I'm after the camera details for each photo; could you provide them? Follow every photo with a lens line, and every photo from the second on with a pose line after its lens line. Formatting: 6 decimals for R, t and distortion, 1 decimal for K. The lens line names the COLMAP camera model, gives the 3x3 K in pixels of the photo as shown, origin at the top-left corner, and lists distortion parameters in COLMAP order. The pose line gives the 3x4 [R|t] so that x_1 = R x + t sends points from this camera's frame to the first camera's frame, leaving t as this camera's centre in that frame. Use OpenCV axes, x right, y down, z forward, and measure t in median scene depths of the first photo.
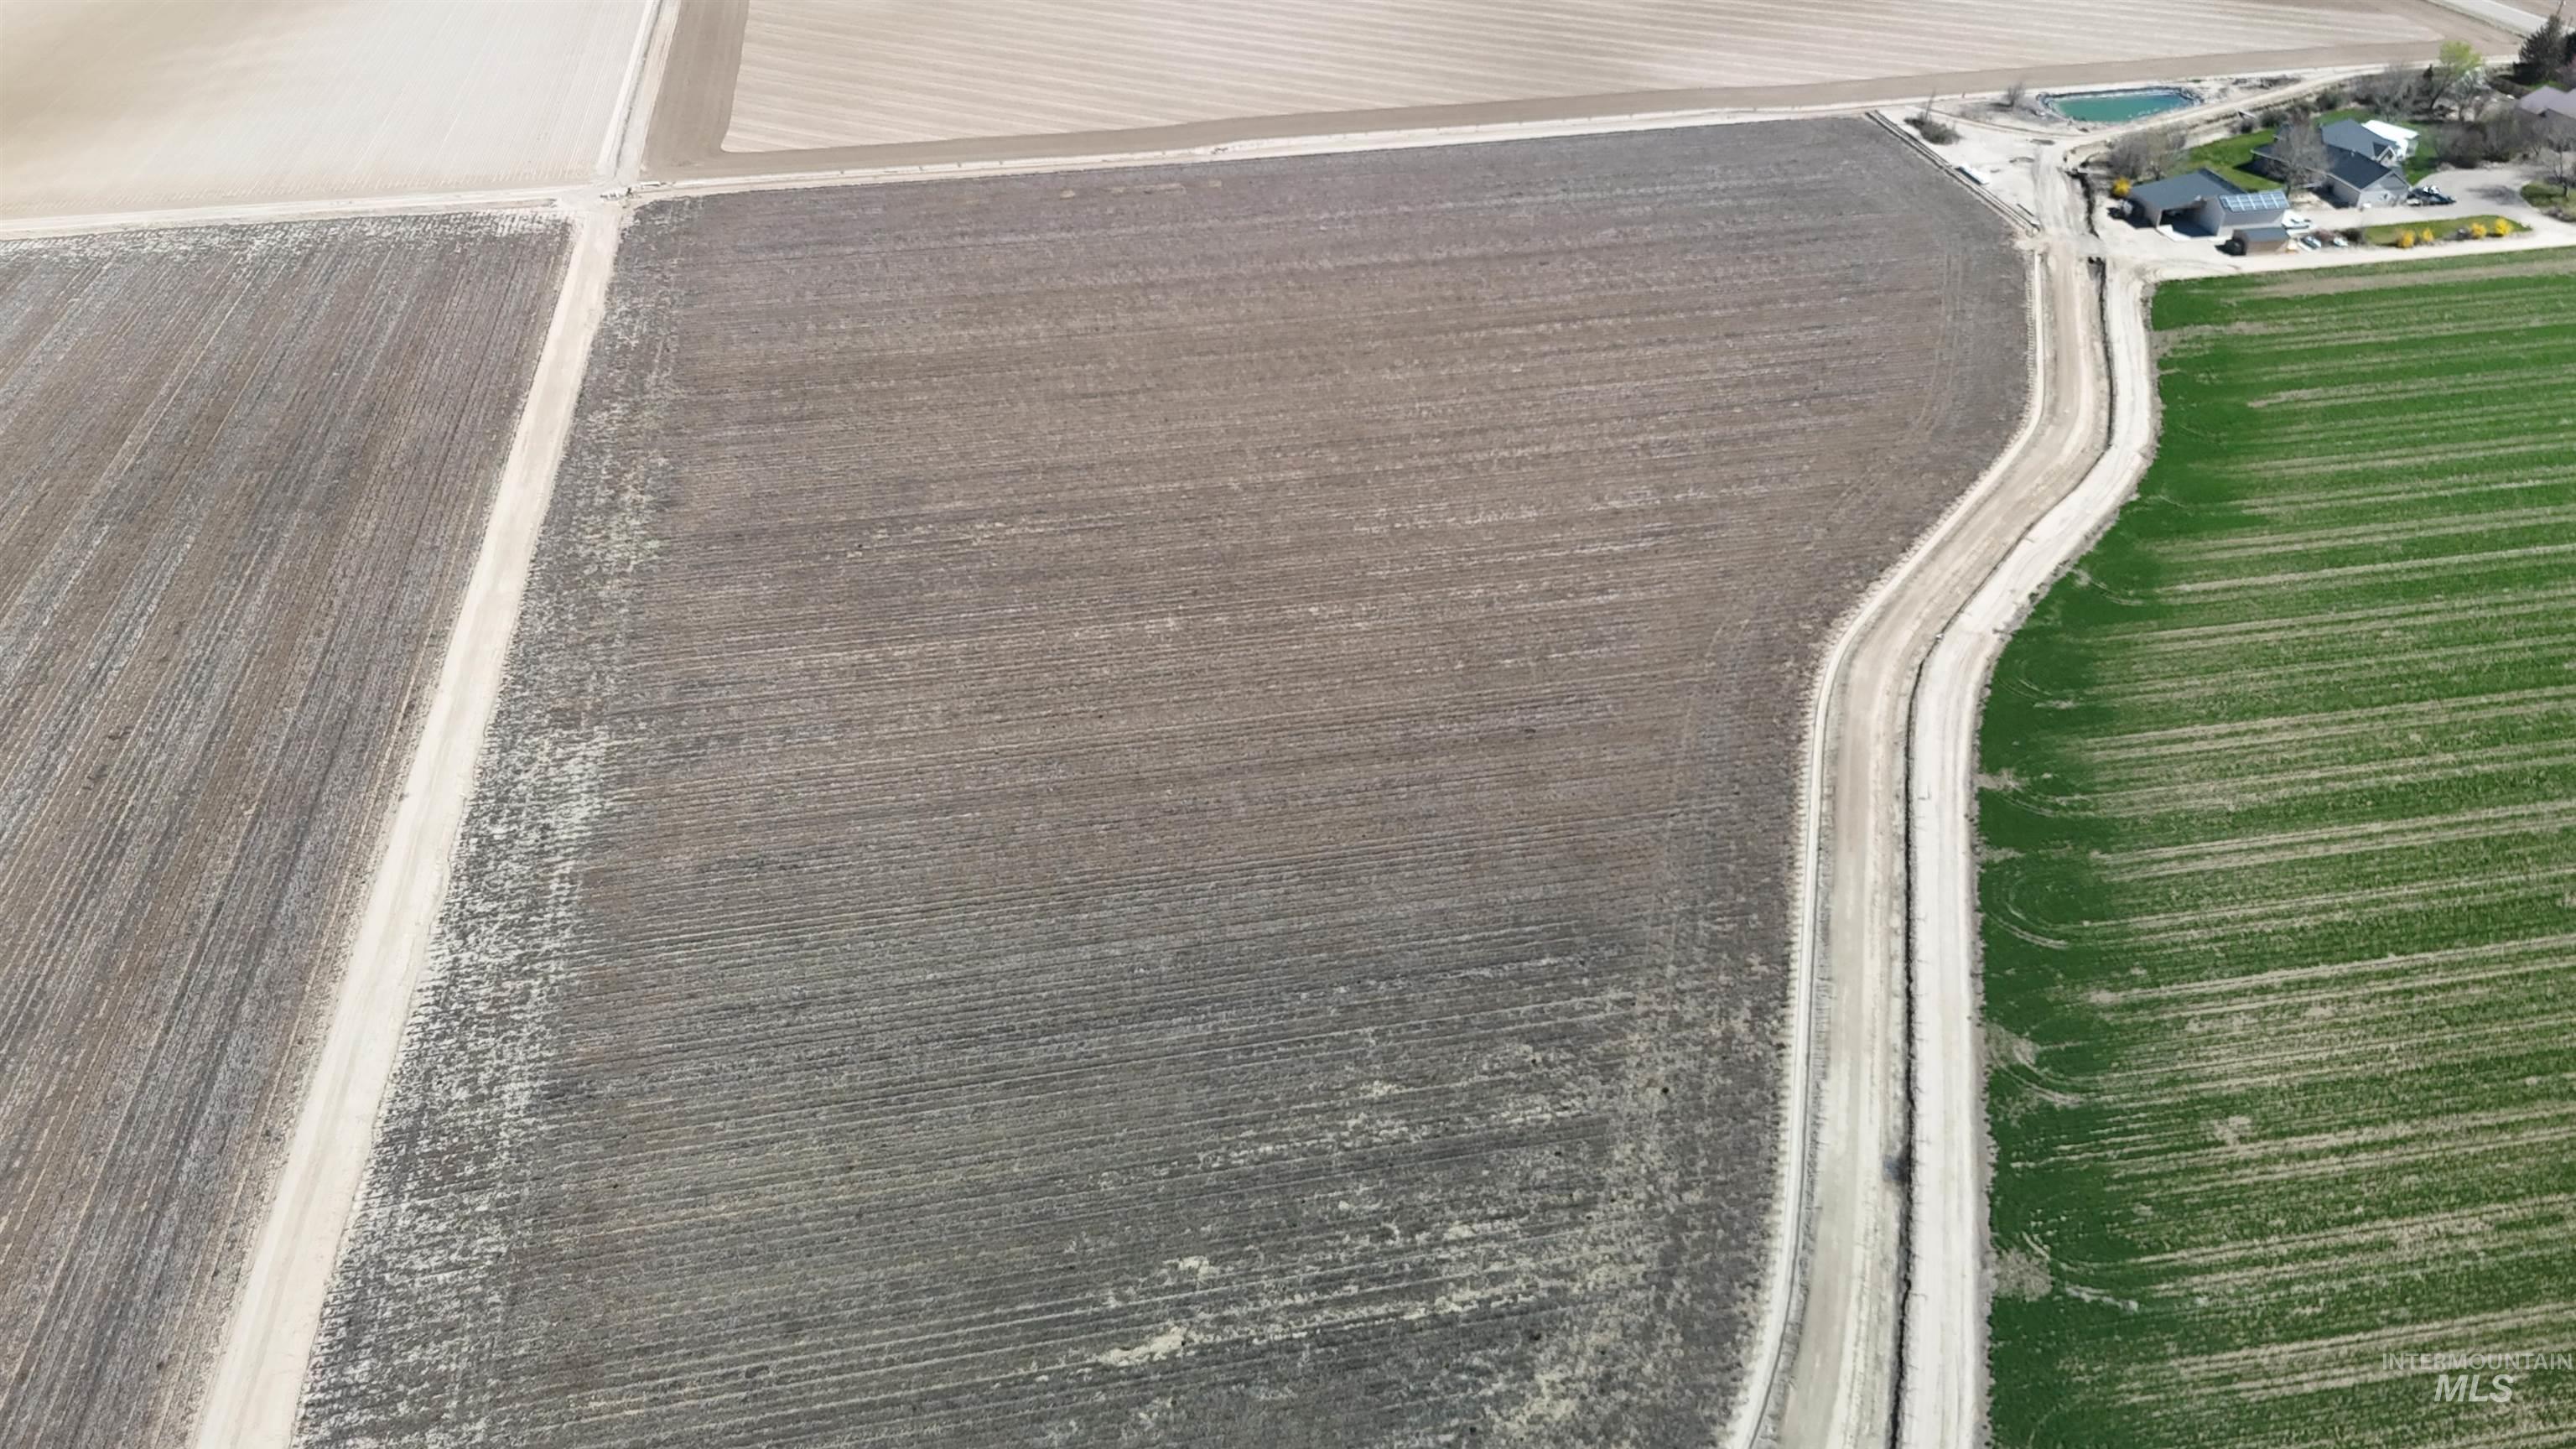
lens RADIAL K [[1892.9, 0, 1291.7], [0, 1892.9, 729.1], [0, 0, 1]] dist [0.066855, -0.056345]
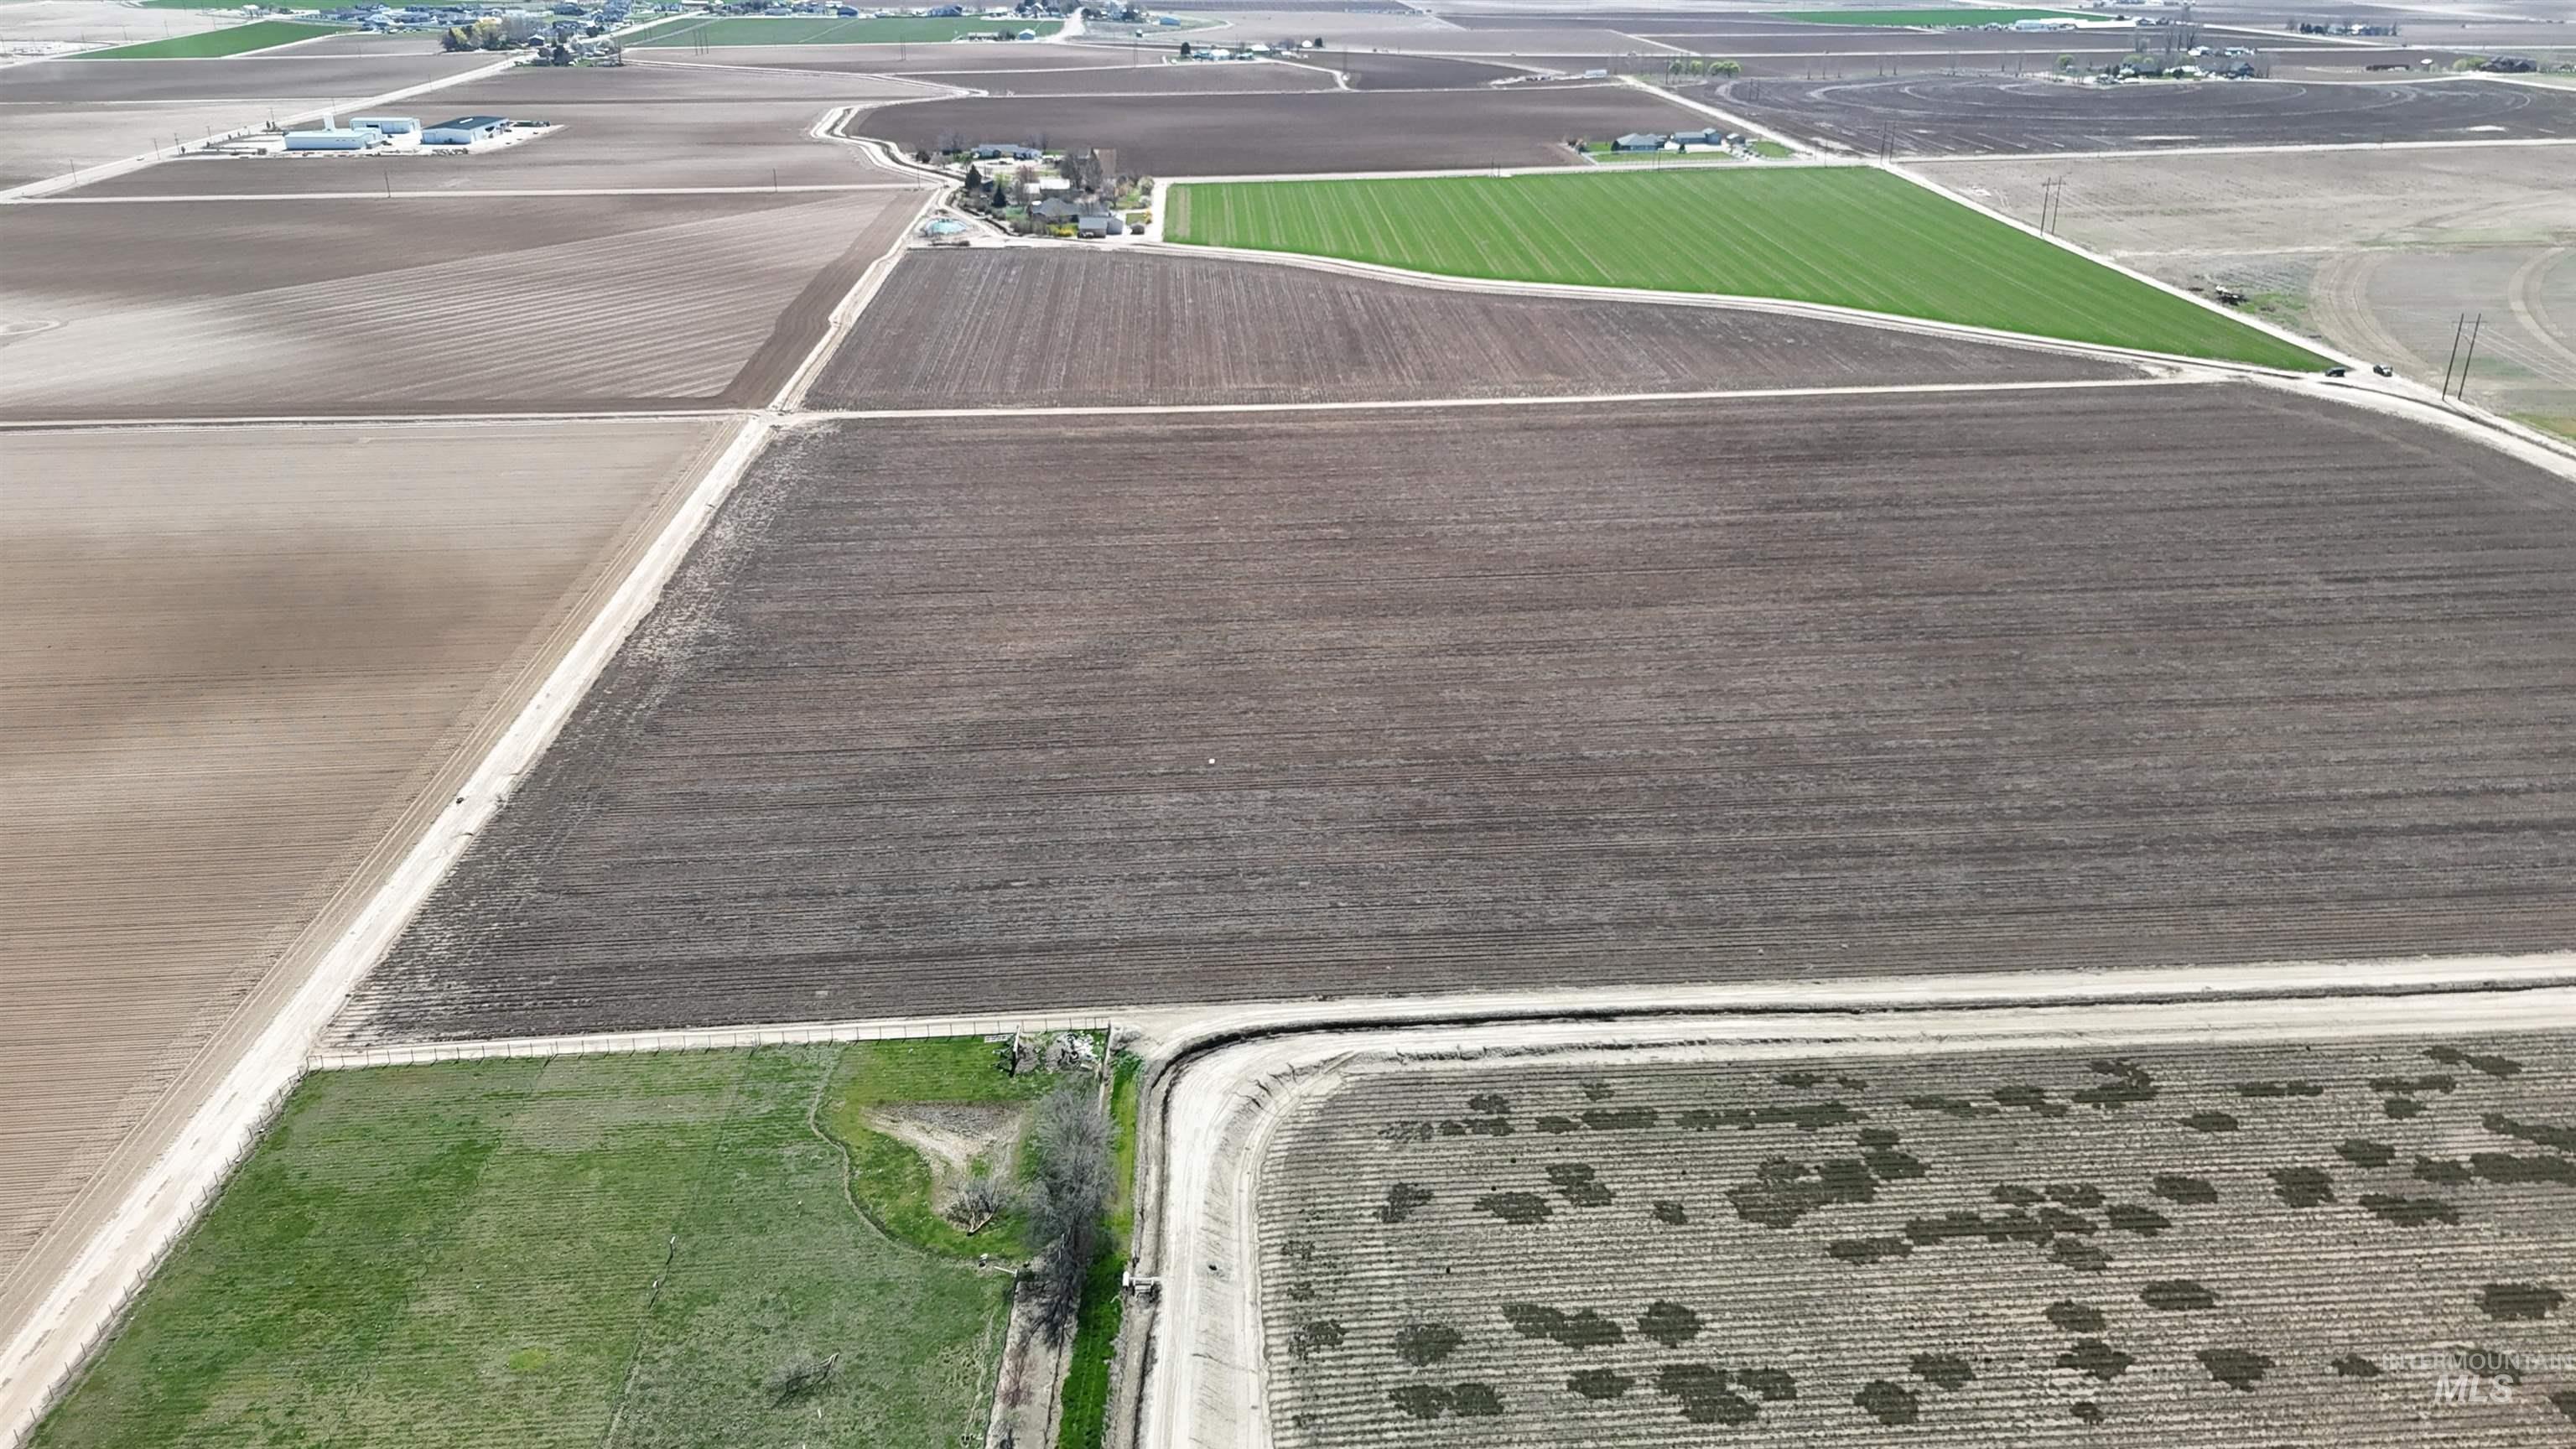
lens RADIAL K [[1892.9, 0, 1291.7], [0, 1892.9, 729.1], [0, 0, 1]] dist [0.066855, -0.056345]
pose [[0.126390, -0.394620, 0.910110, -3.006446], [0.569574, 0.780028, 0.259118, -0.445742], [-0.812164, 0.485625, 0.323354, 0.636630]]
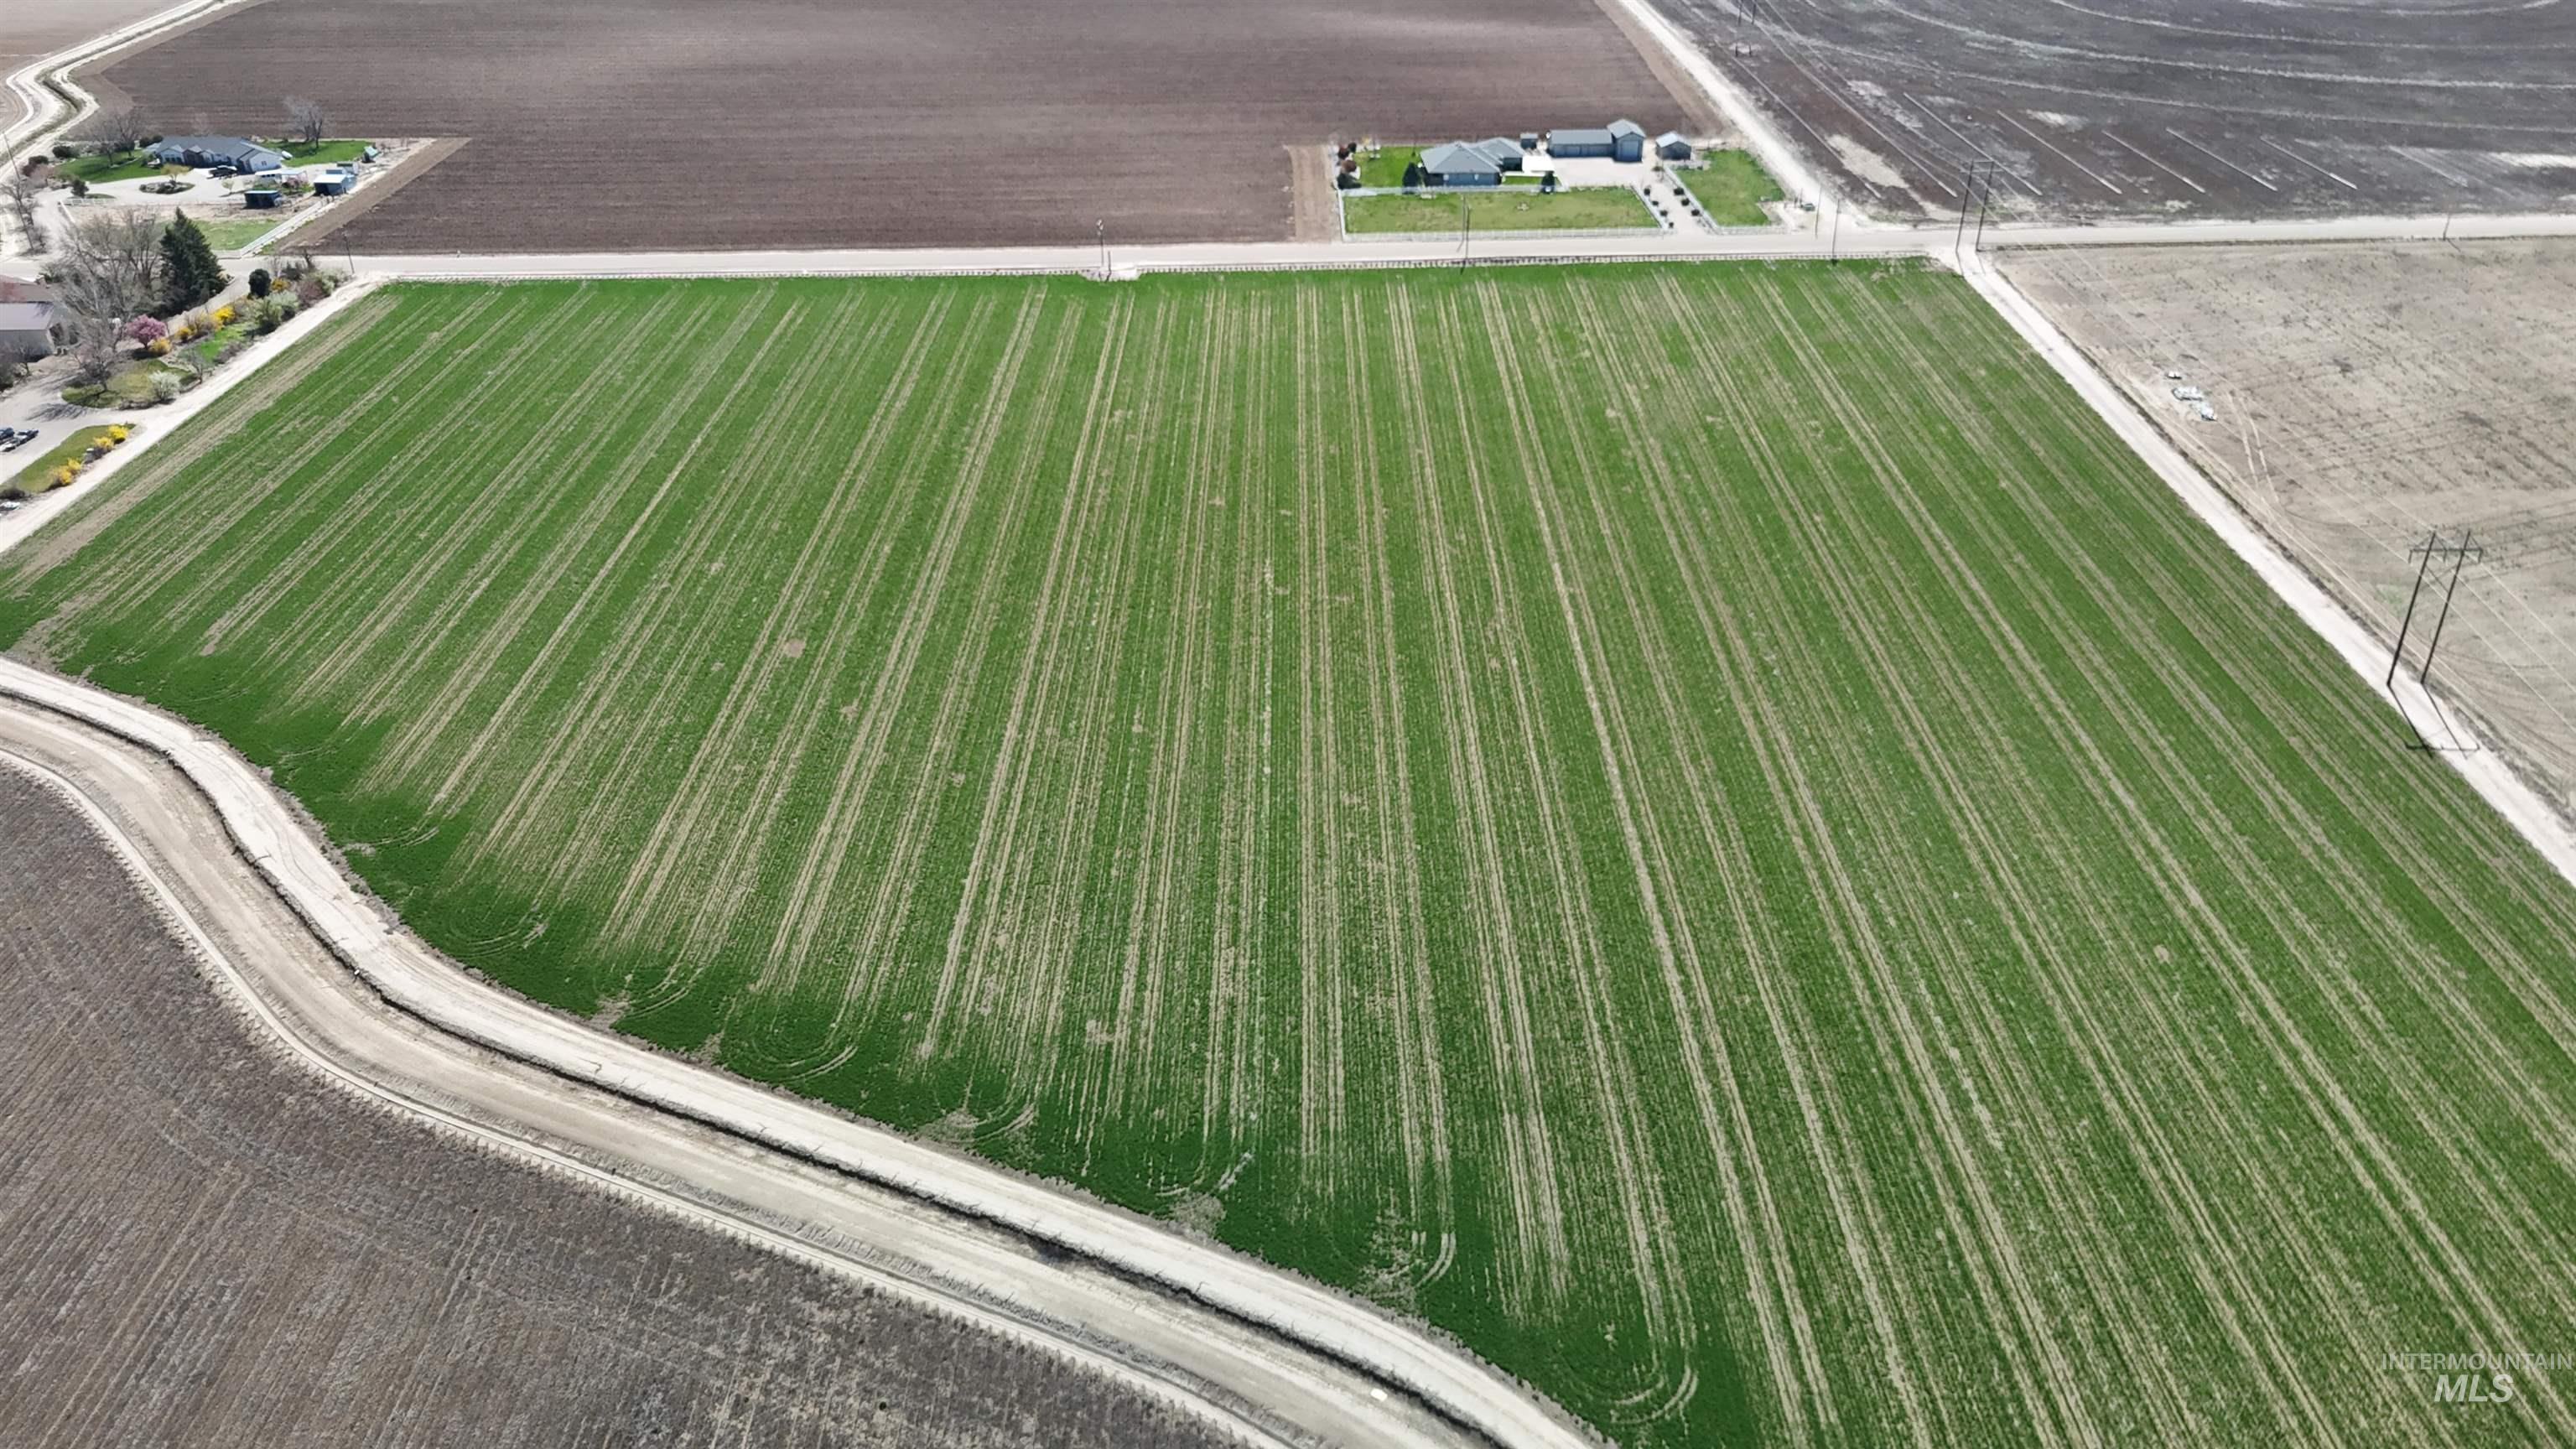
lens RADIAL K [[1892.9, 0, 1291.7], [0, 1892.9, 729.1], [0, 0, 1]] dist [0.066855, -0.056345]
pose [[0.172248, -0.488097, 0.855624, -0.325042], [0.564647, 0.760664, 0.320255, -0.196487], [-0.807158, 0.427963, 0.406625, 0.277794]]
